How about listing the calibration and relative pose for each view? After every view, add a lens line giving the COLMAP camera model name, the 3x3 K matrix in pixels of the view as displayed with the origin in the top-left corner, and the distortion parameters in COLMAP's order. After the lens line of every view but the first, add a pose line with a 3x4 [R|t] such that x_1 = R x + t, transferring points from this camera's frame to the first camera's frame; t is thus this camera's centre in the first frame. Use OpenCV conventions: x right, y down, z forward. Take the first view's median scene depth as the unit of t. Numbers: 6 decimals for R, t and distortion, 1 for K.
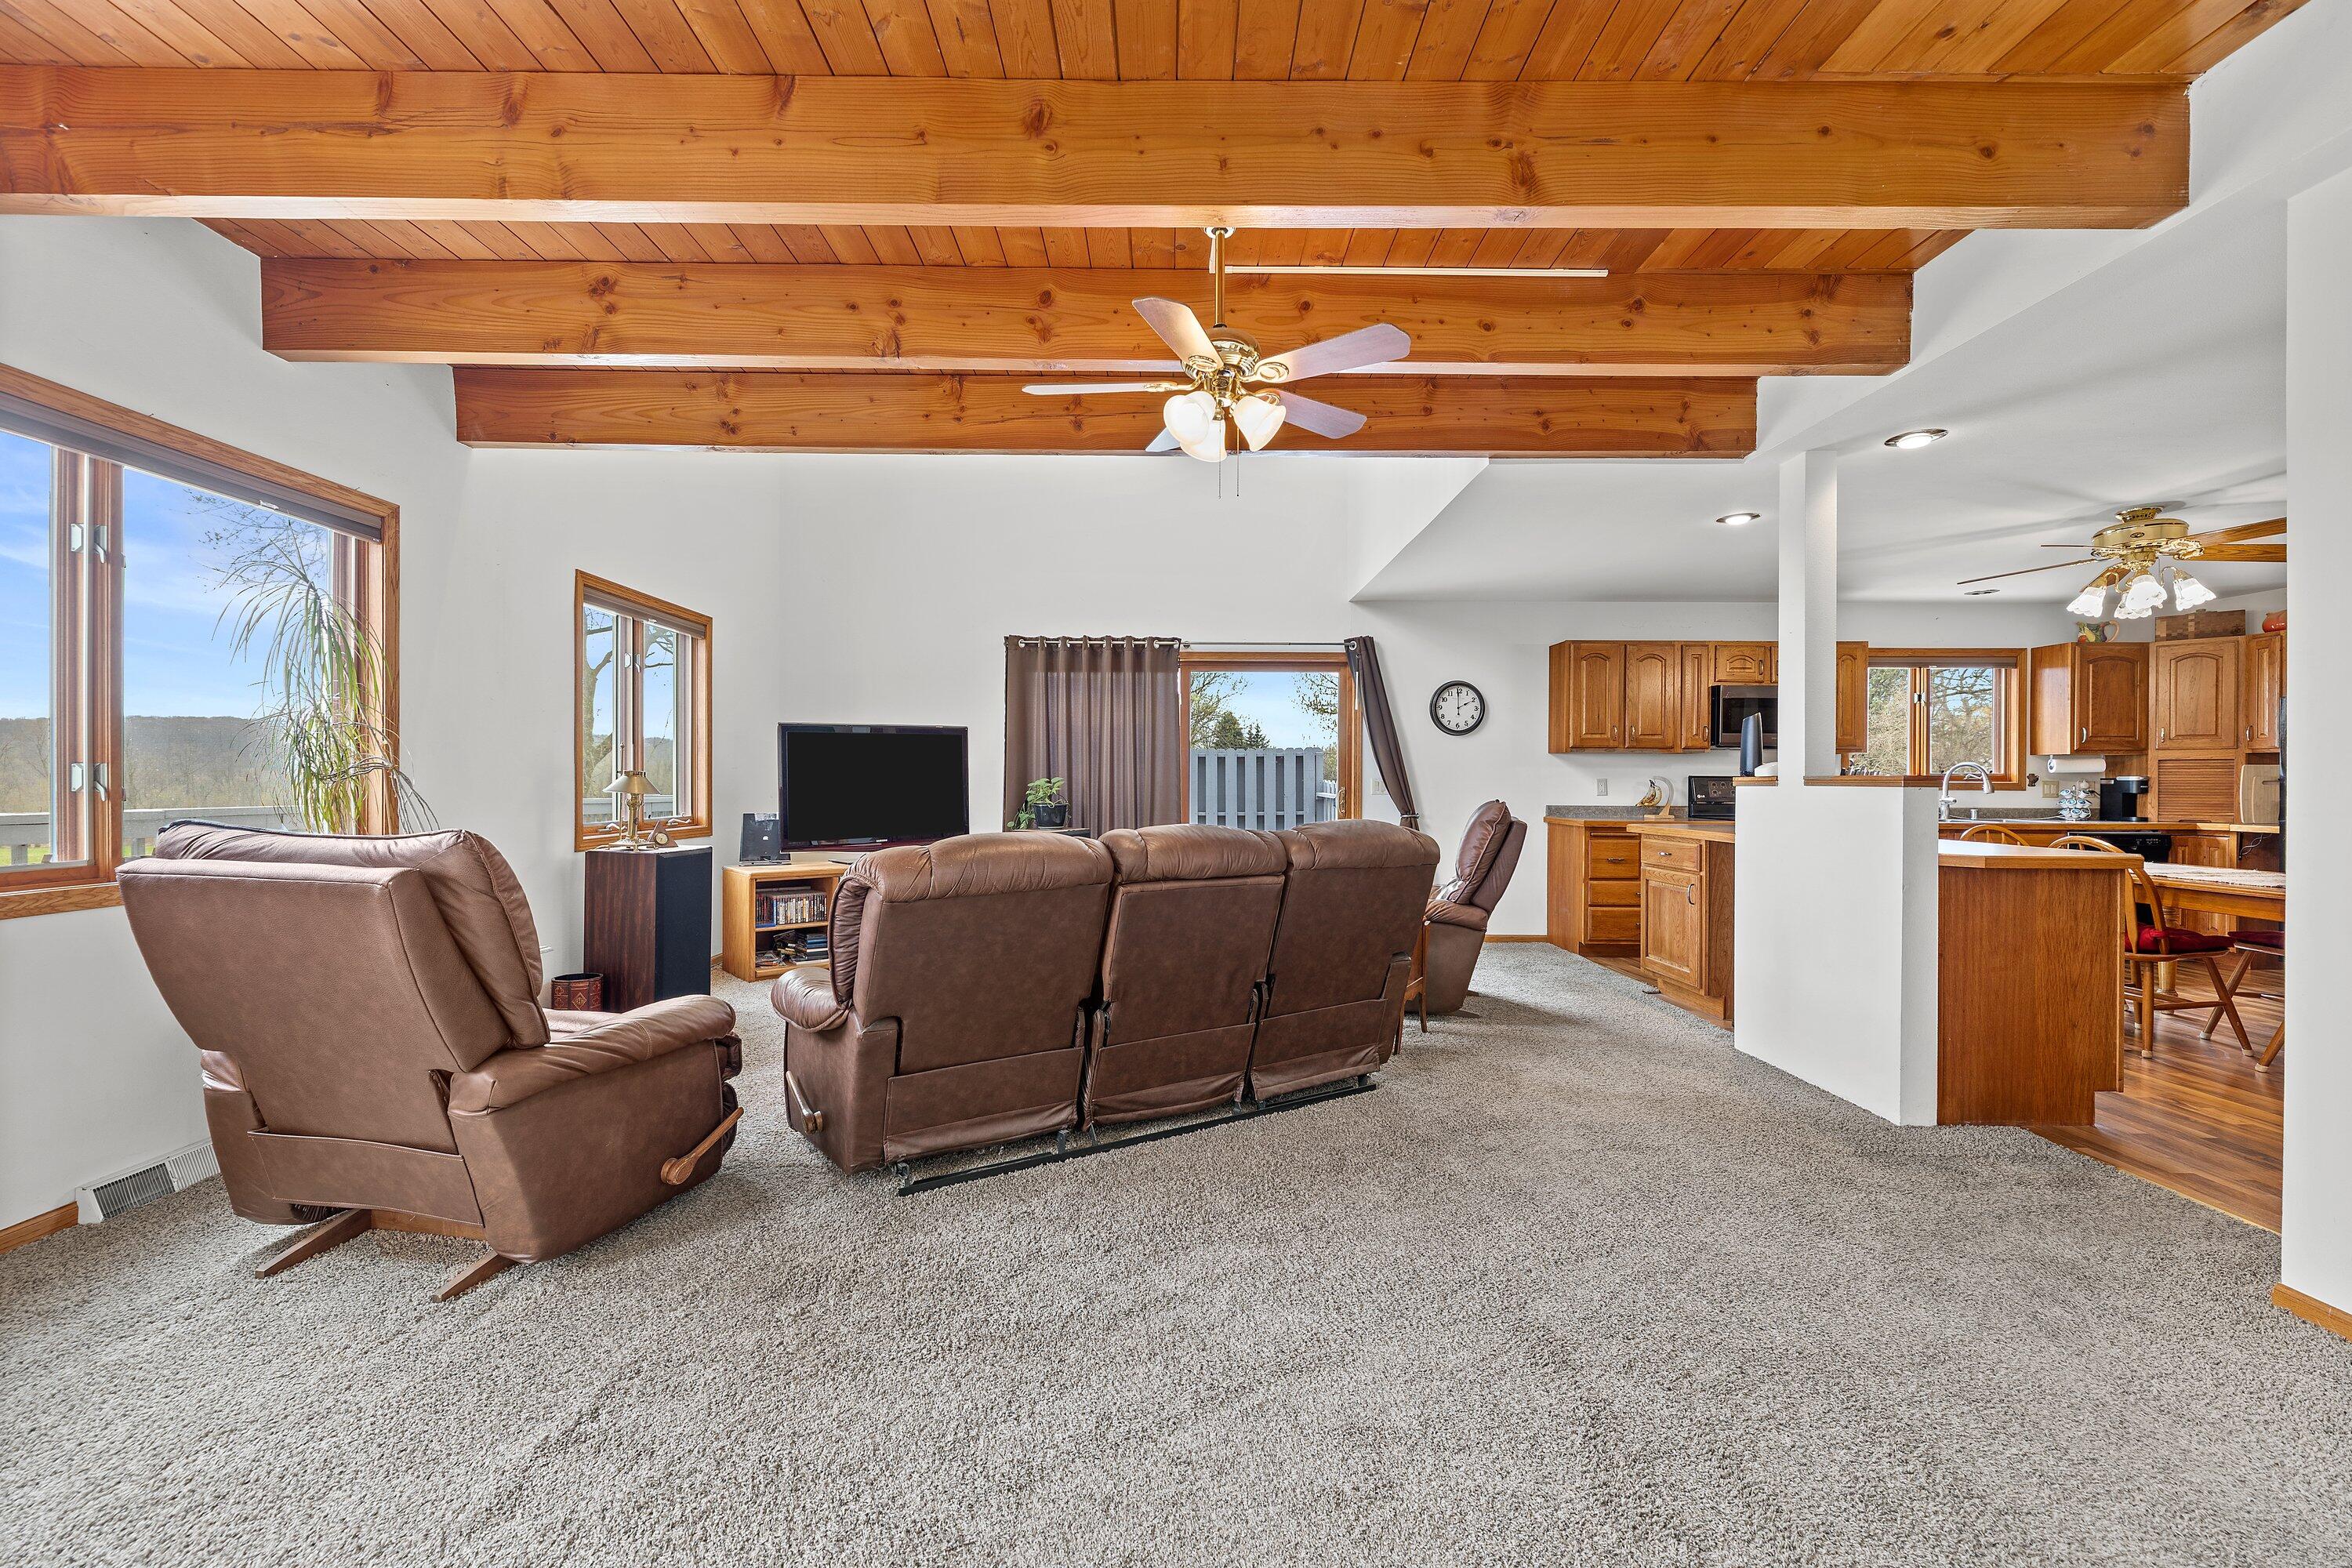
lens RADIAL K [[949.1, 0, 1167.4], [0, 949.1, 779.4], [0, 0, 1]] dist [0.001182, -0.000437]
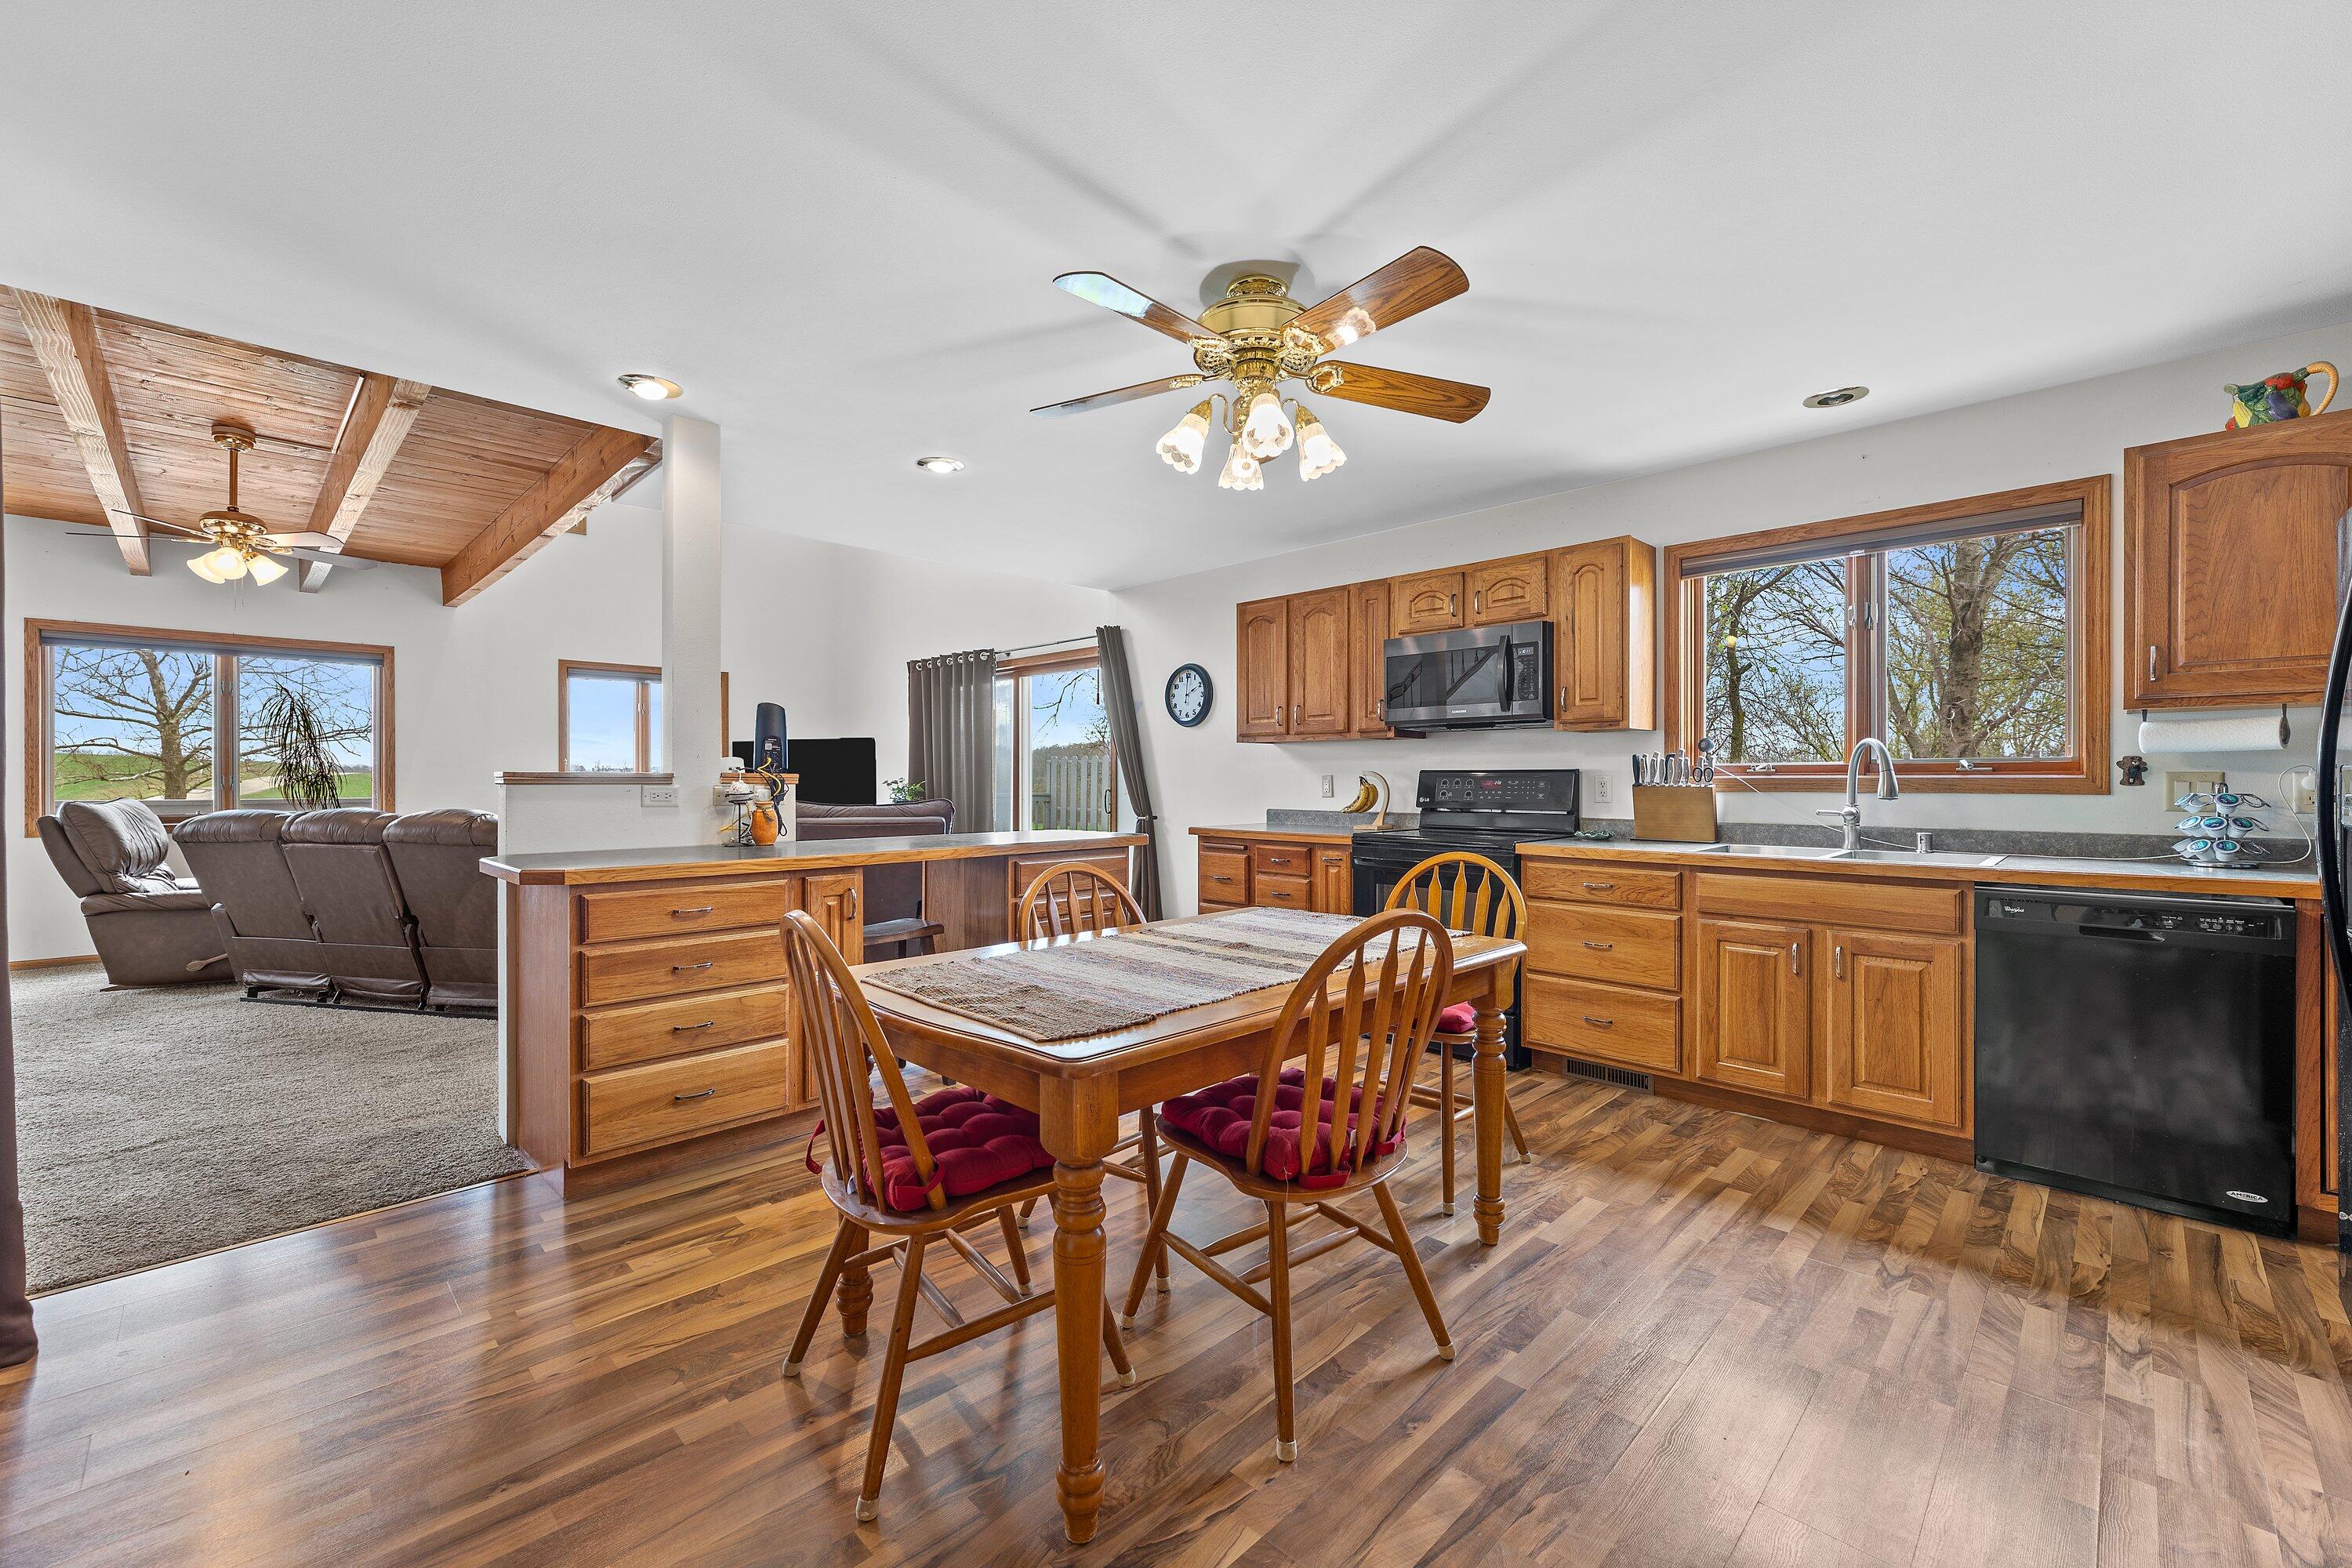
lens RADIAL K [[949.1, 0, 1175.5], [0, 949.1, 780.3], [0, 0, 1]] dist [0.001182, -0.000437]
pose [[0.706461, -0.003261, -0.707745, 0.935511], [0.004941, 0.999988, 0.000324, 0.002653], [0.707735, -0.003726, 0.706468, 0.386713]]
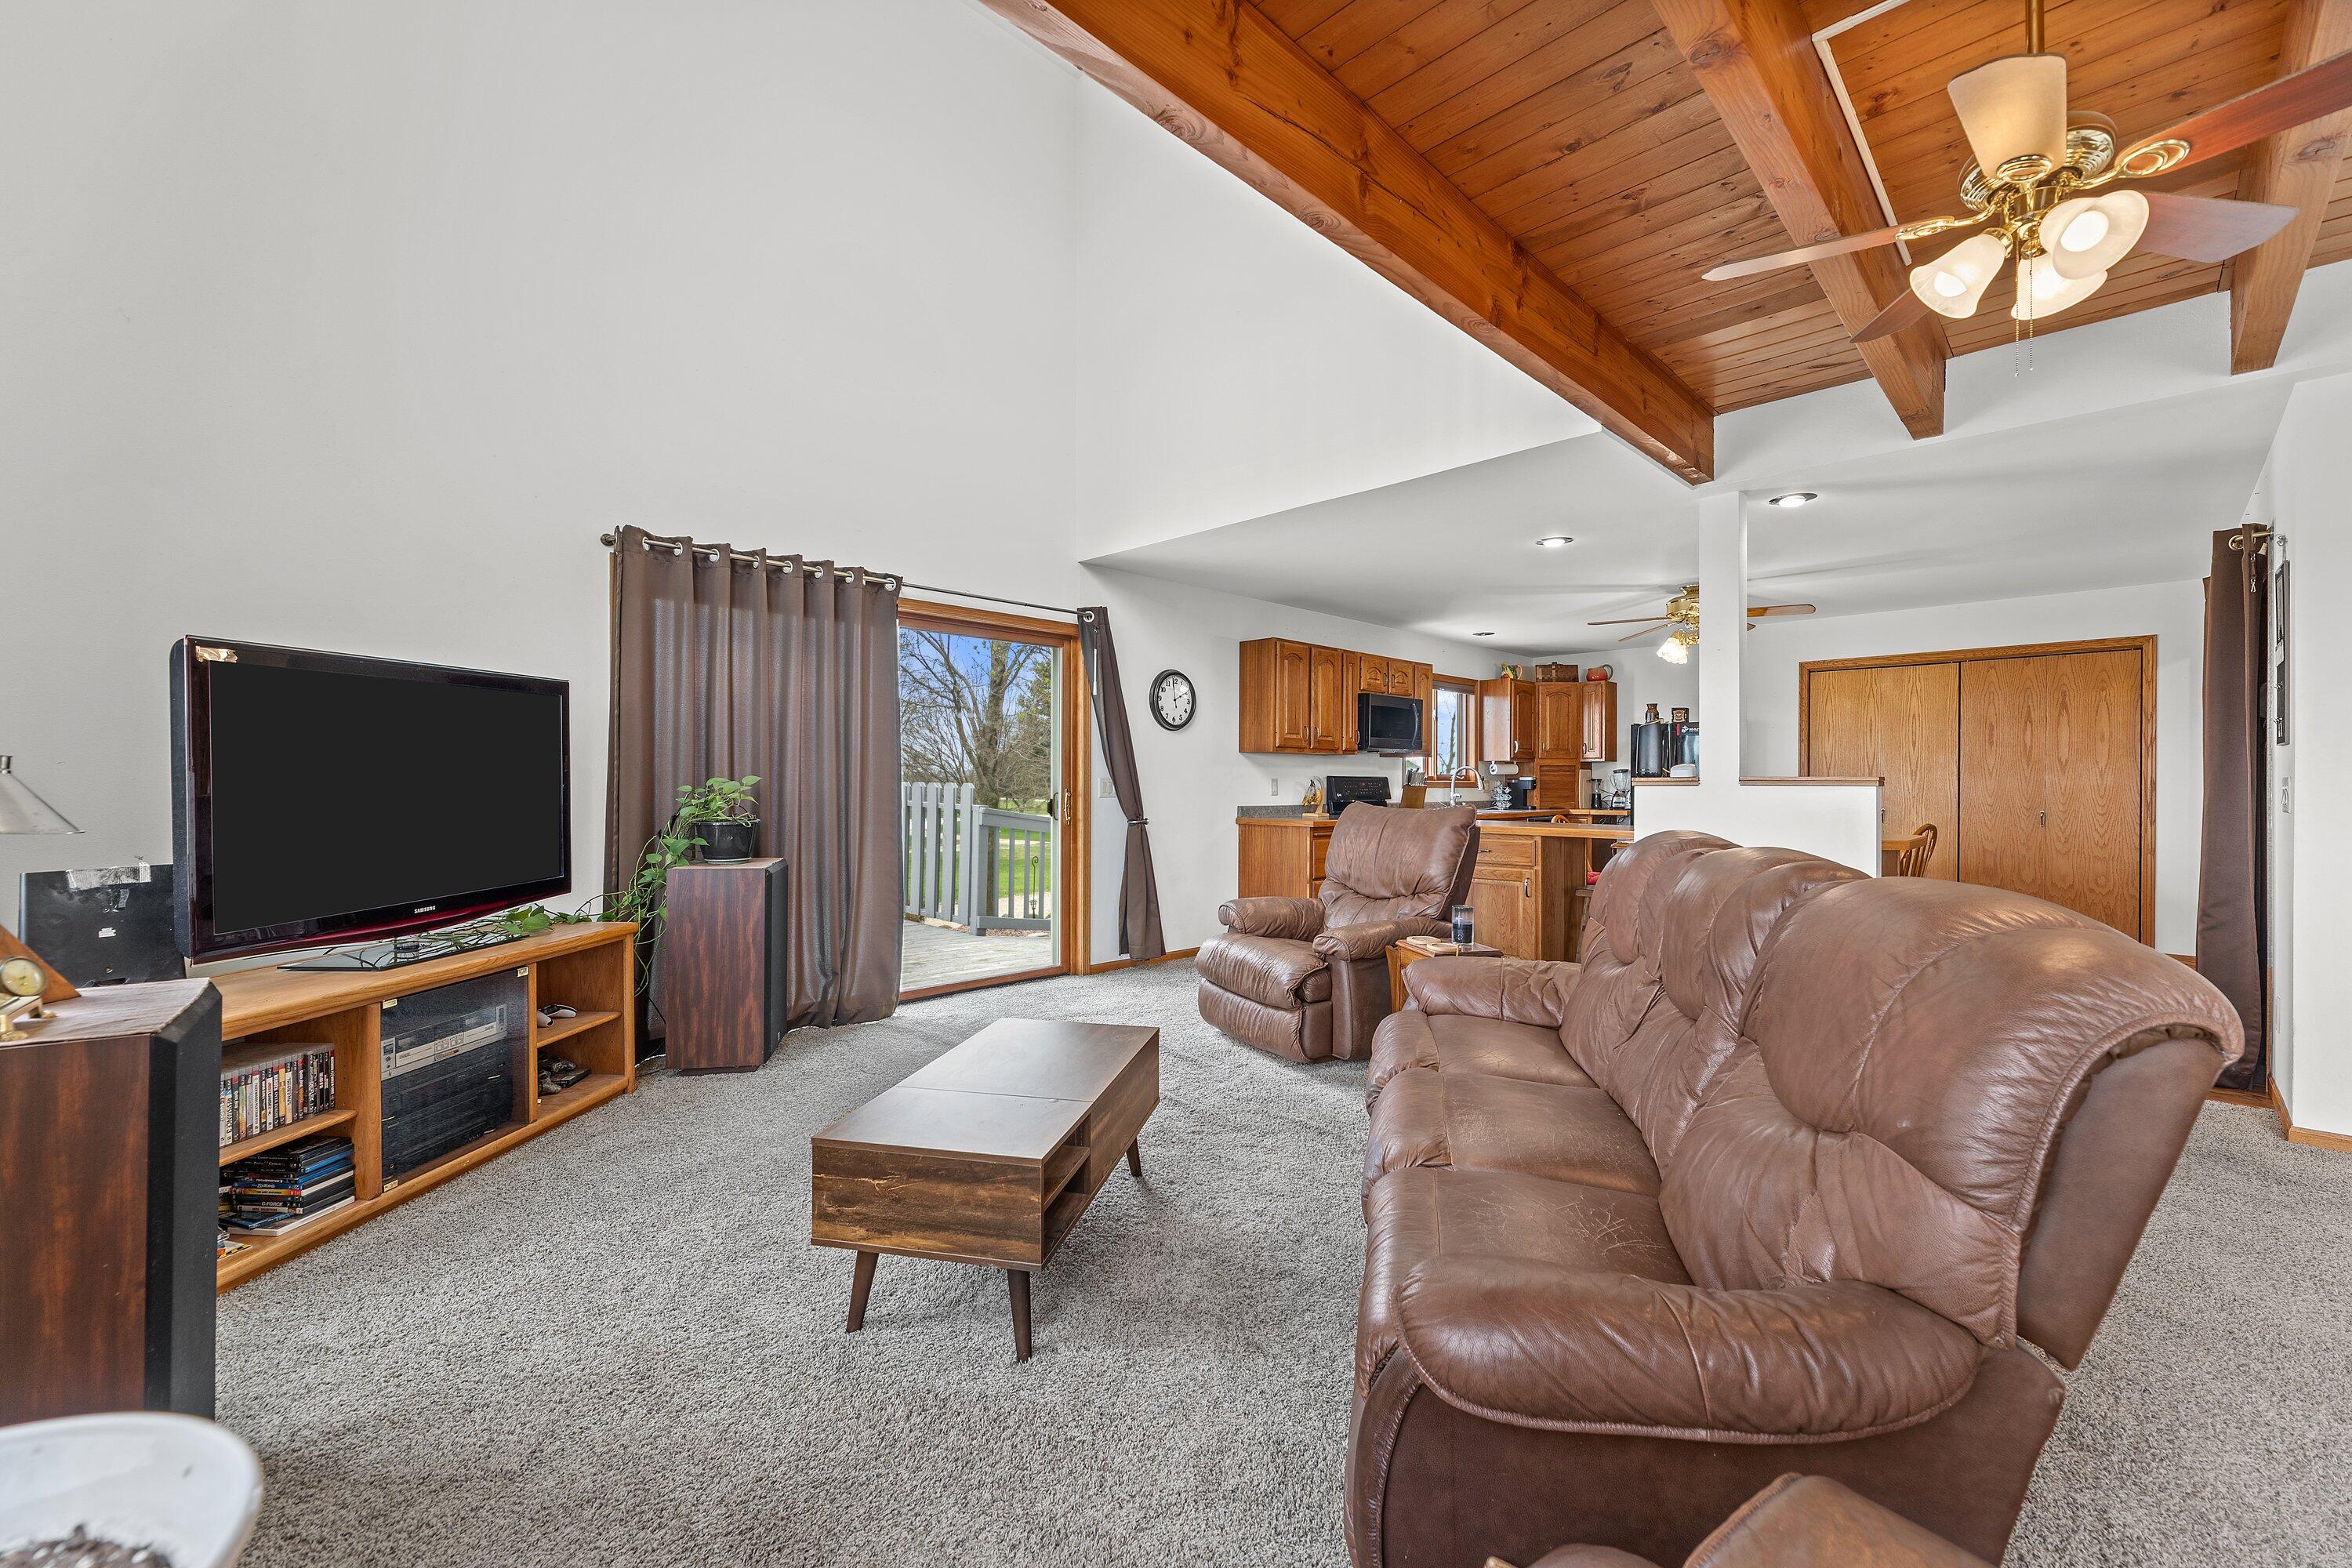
lens RADIAL K [[949.1, 0, 1172.7], [0, 949.1, 781.2], [0, 0, 1]] dist [0.001182, -0.000437]
pose [[0.710528, -0.001221, 0.703668, -0.337001], [-0.000805, 0.999996, 0.002548, -0.000401], [-0.703669, -0.002377, 0.710524, 0.369119]]
